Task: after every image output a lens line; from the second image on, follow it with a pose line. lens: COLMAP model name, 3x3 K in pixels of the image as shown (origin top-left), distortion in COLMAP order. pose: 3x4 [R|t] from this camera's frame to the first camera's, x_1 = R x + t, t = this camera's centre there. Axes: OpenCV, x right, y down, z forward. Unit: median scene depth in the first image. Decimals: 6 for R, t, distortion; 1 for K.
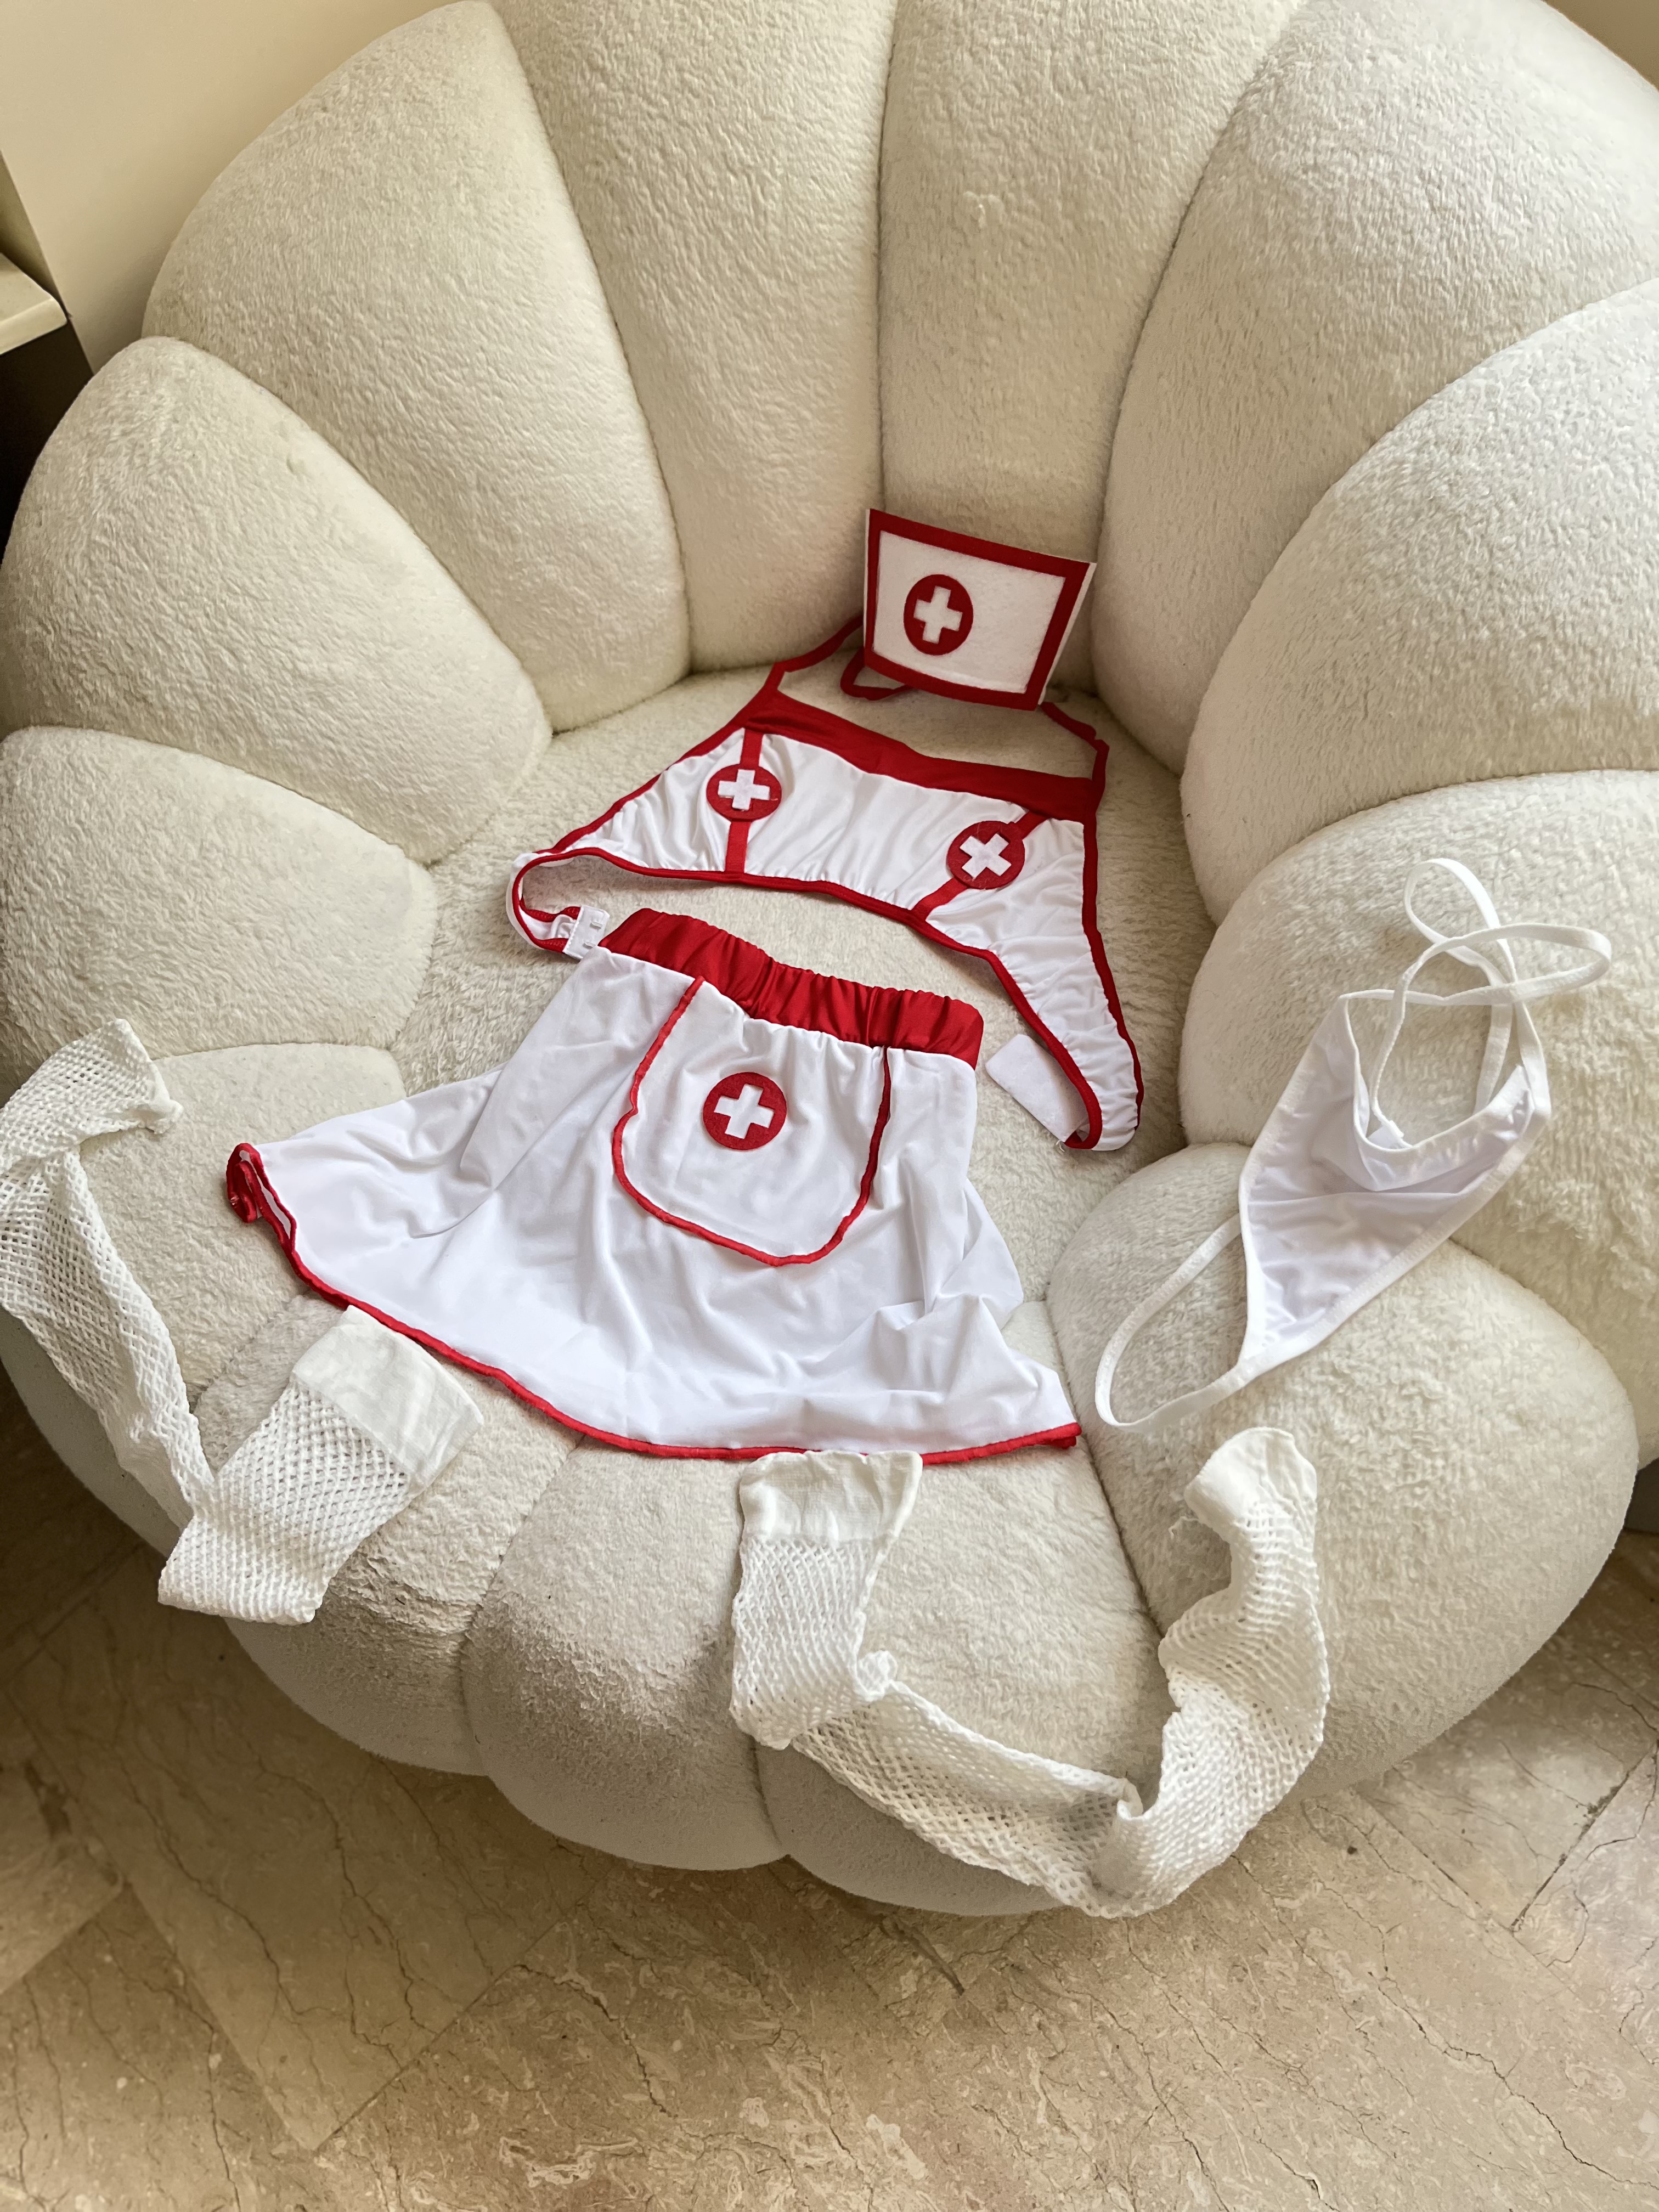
lens RADIAL K [[1665.7, 0, 819.7], [0, 1665.7, 1177.7], [0, 0, 1]] dist [0.029144, -0.003452]
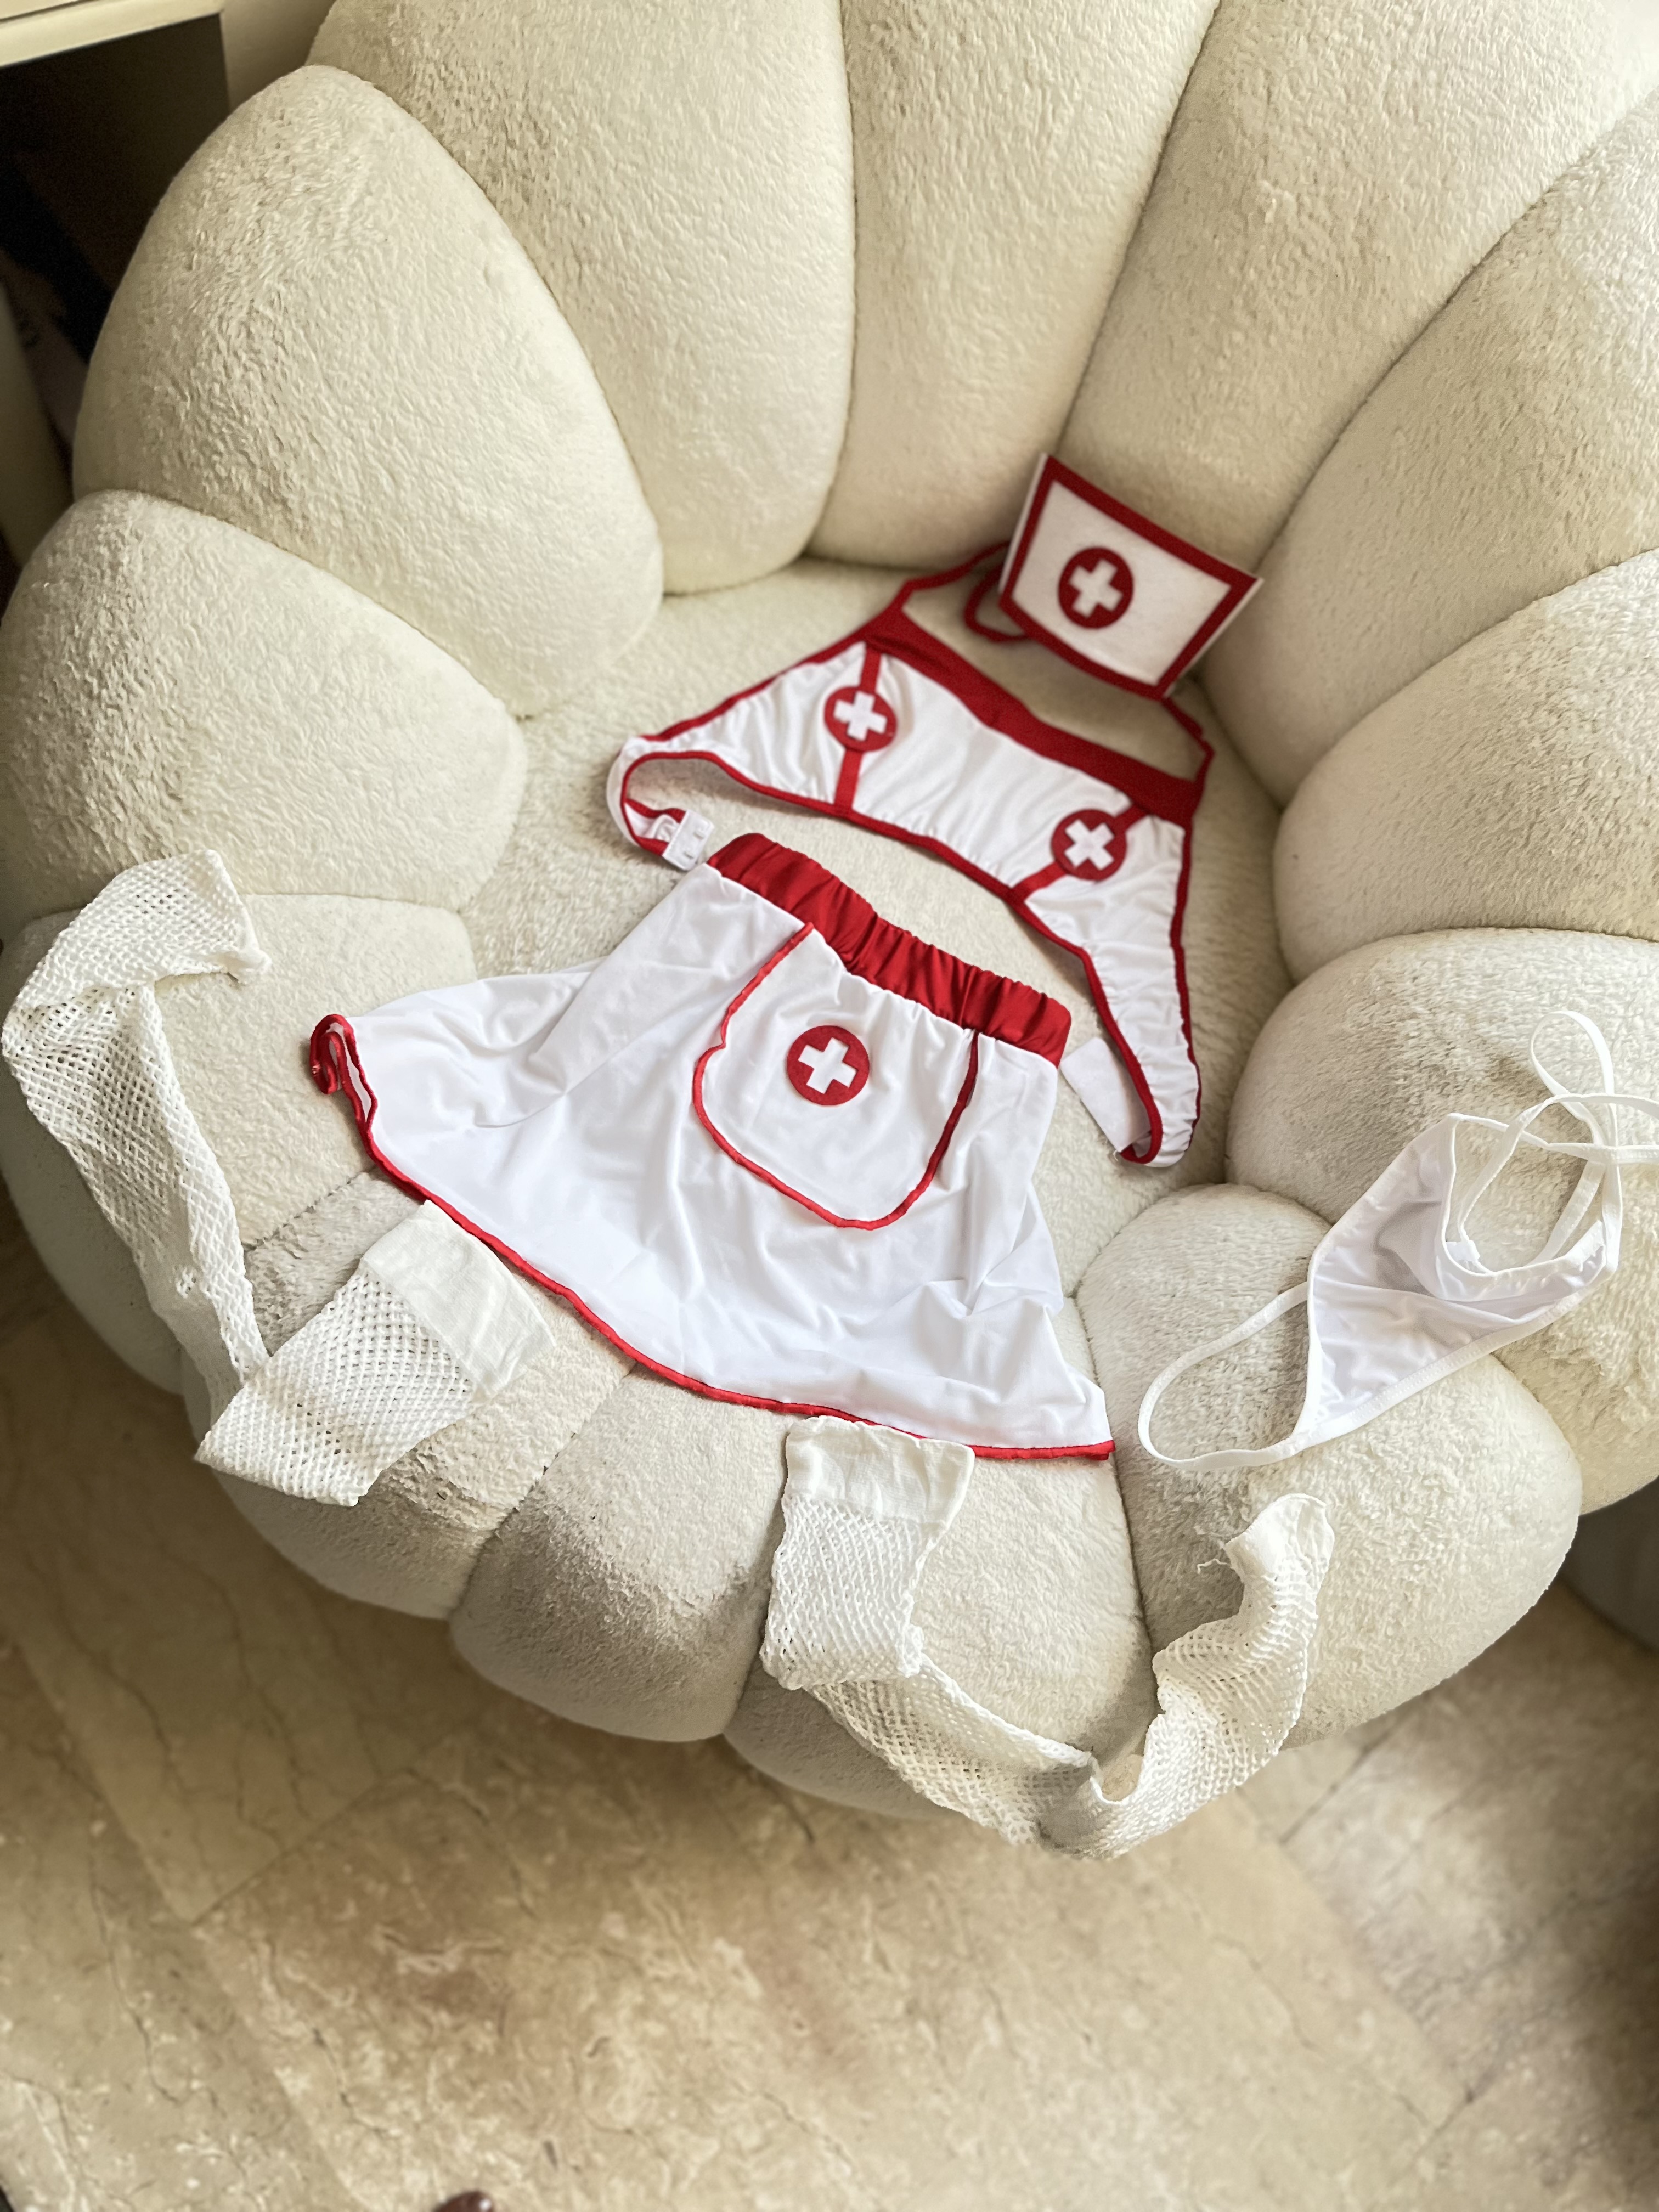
lens RADIAL K [[1663.8, 0, 803.0], [0, 1663.8, 1181.6], [0, 0, 1]] dist [0.047340, -0.044611]
pose [[0.969894, 0.172163, 0.172236, -0.229296], [-0.198140, 0.969072, 0.147104, -0.120876], [-0.141583, -0.176802, 0.974010, 0.002441]]
